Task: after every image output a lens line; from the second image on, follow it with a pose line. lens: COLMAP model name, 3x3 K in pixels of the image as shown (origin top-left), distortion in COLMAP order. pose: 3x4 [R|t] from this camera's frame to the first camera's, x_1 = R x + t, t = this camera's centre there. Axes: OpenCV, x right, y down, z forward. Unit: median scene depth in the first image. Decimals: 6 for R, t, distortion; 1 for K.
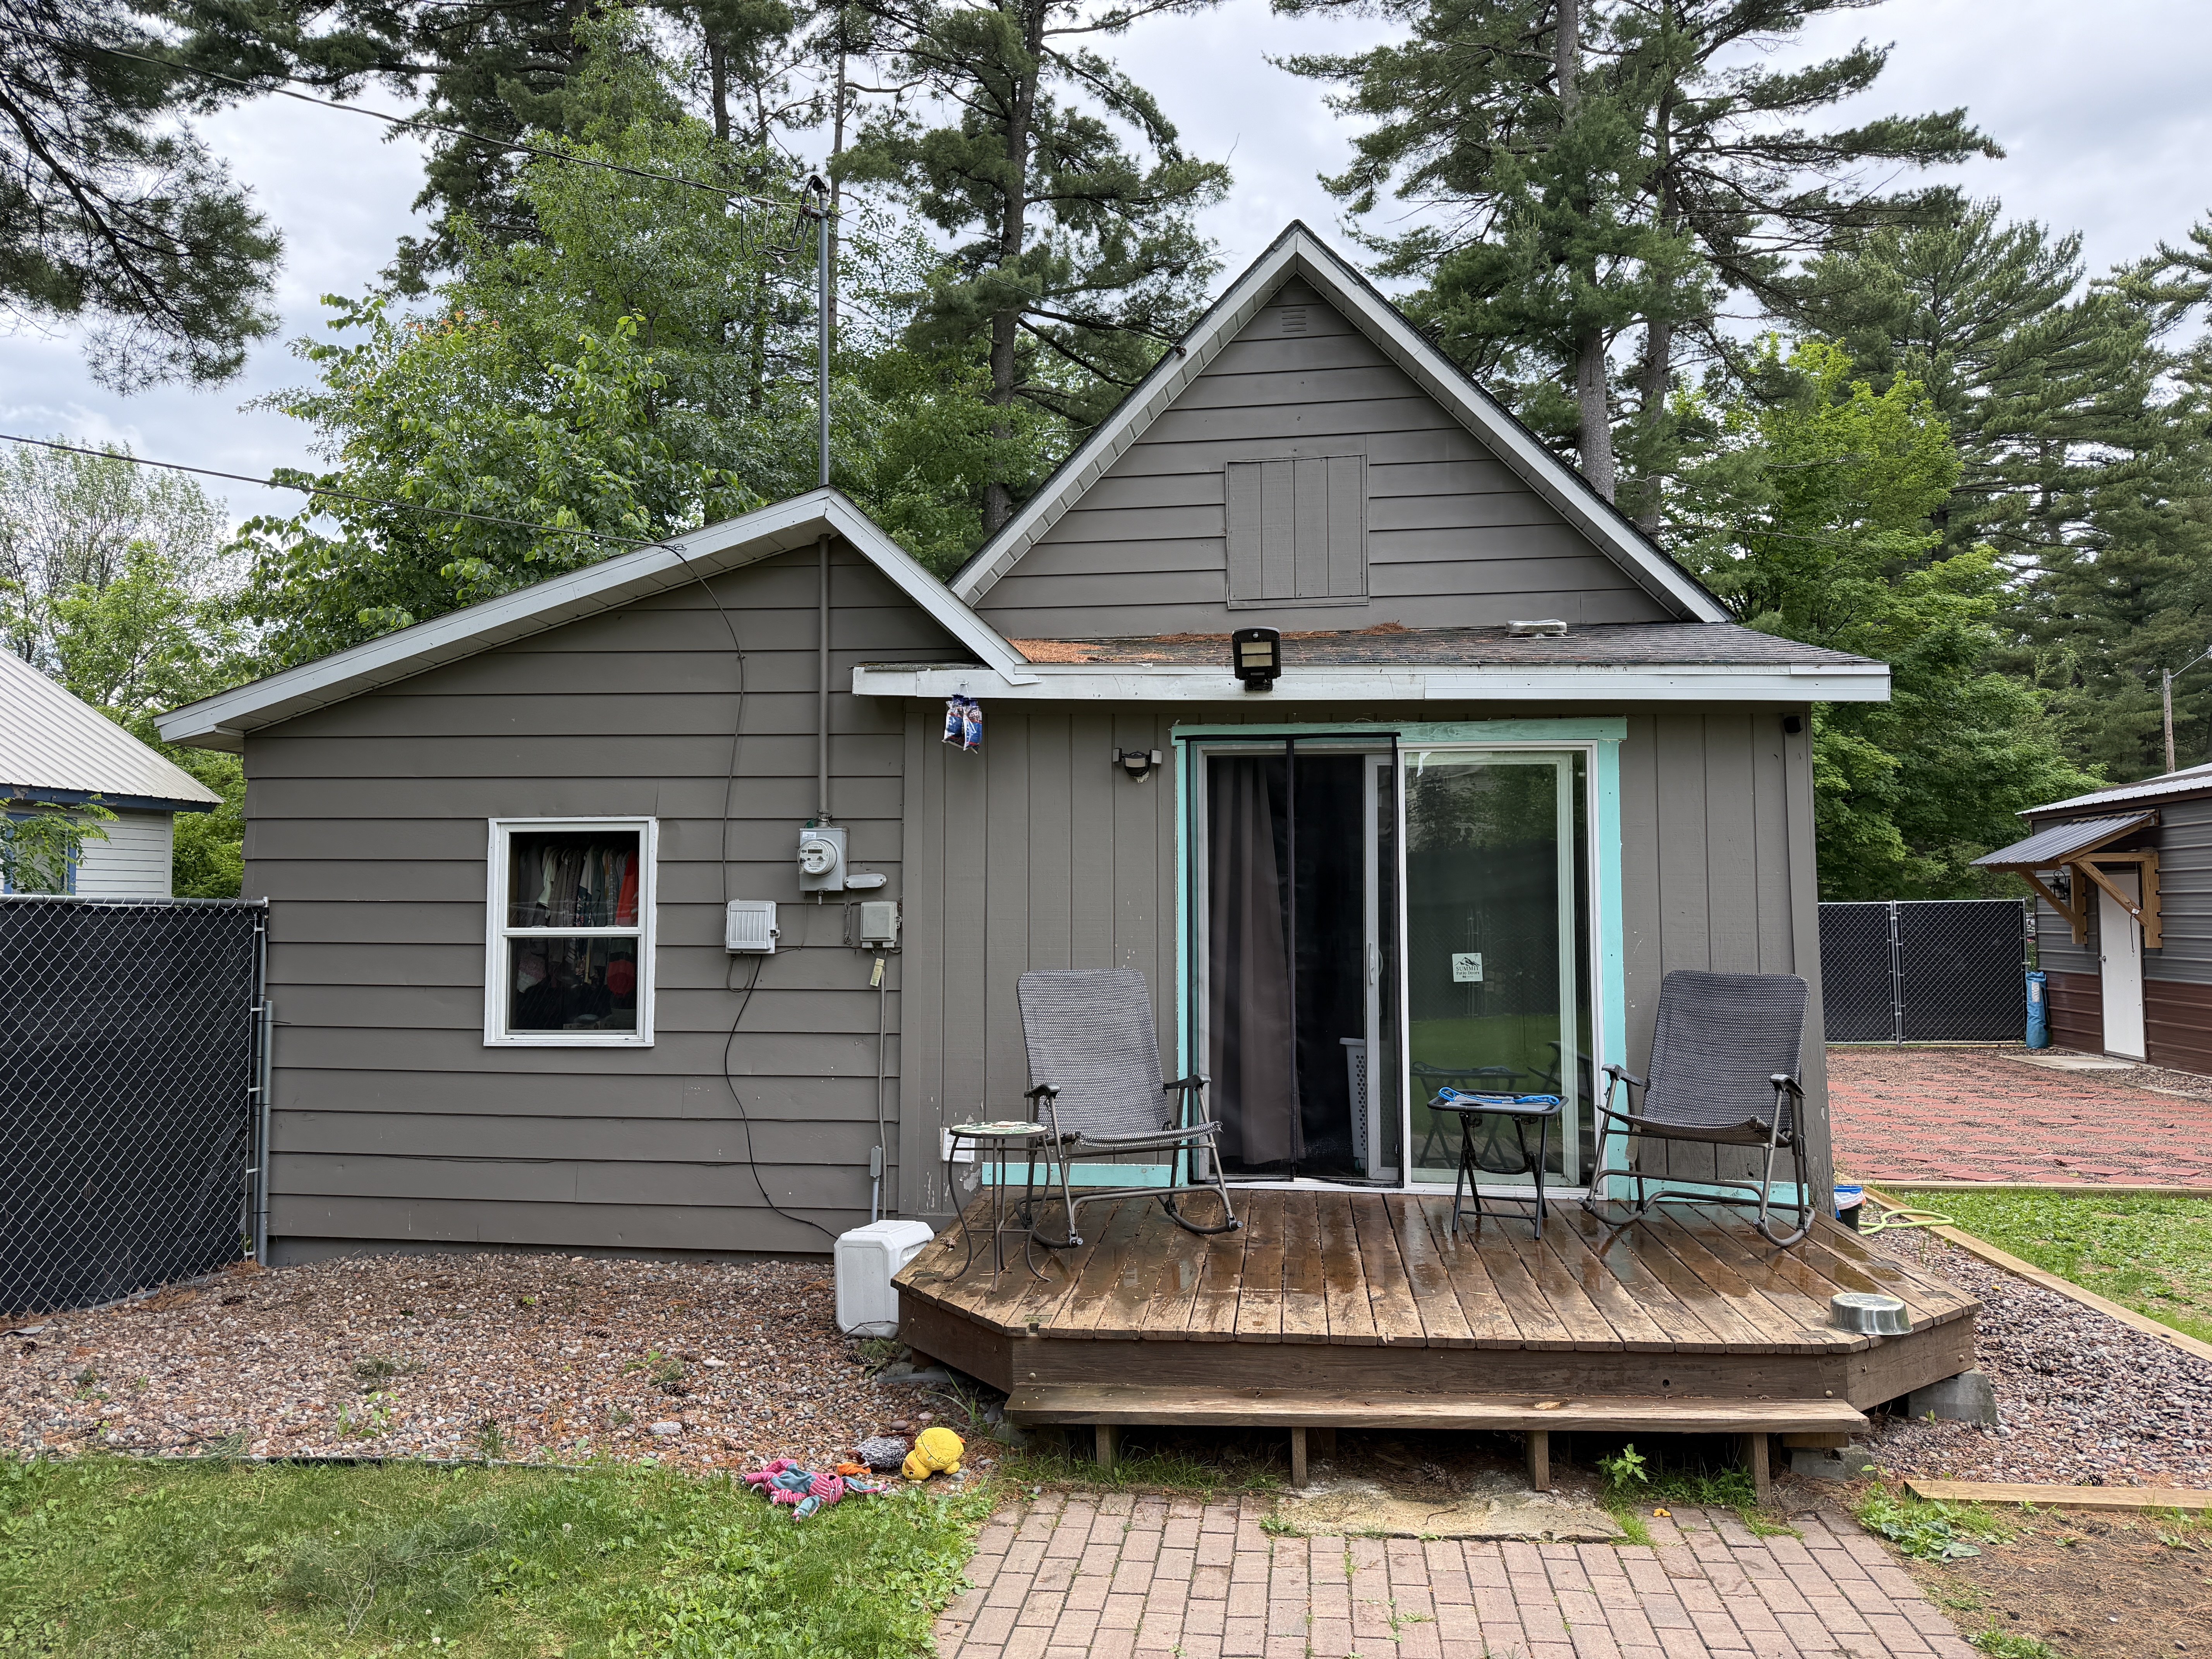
lens RADIAL K [[1550.4, 0, 1125.5], [0, 1550.4, 807.1], [0, 0, 1]] dist [0.010290, -0.012940]
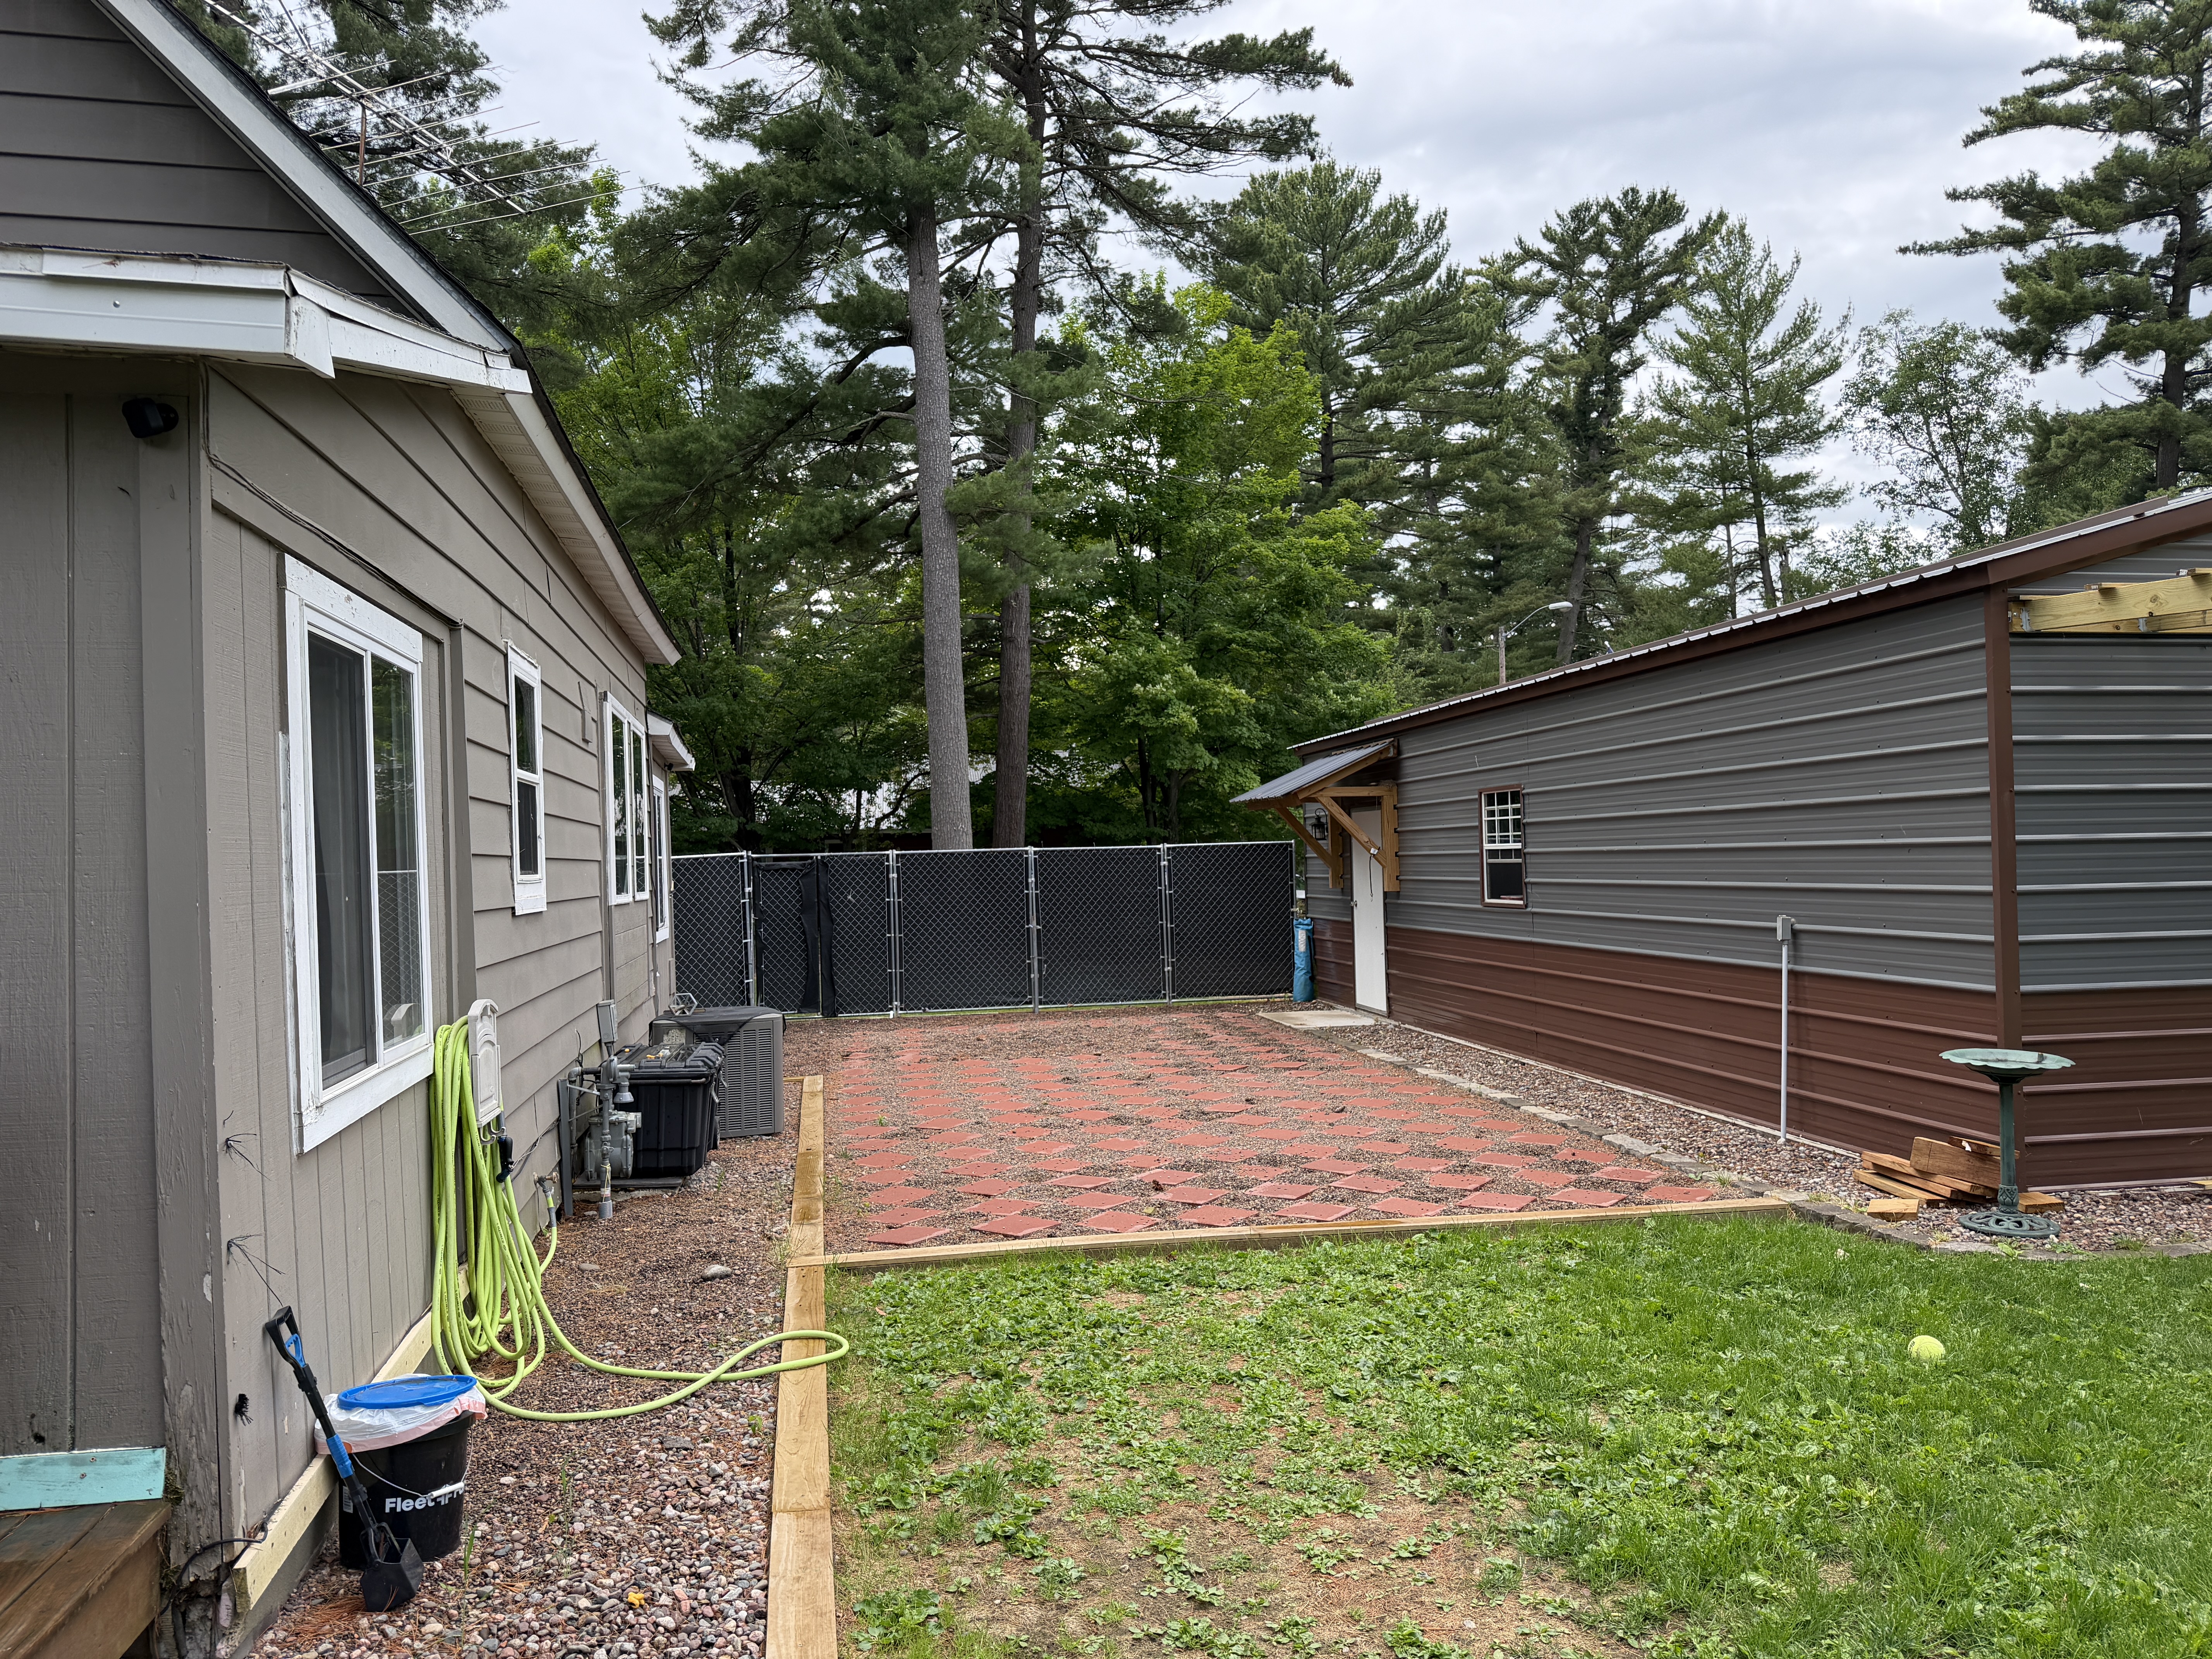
lens RADIAL K [[1550.4, 0, 1092.2], [0, 1550.4, 849.0], [0, 0, 1]] dist [0.010290, -0.012940]
pose [[0.951462, -0.014813, 0.307408, 0.088229], [-0.002280, 0.998474, 0.055171, 0.006764], [-0.307756, -0.053194, 0.949977, 0.080154]]
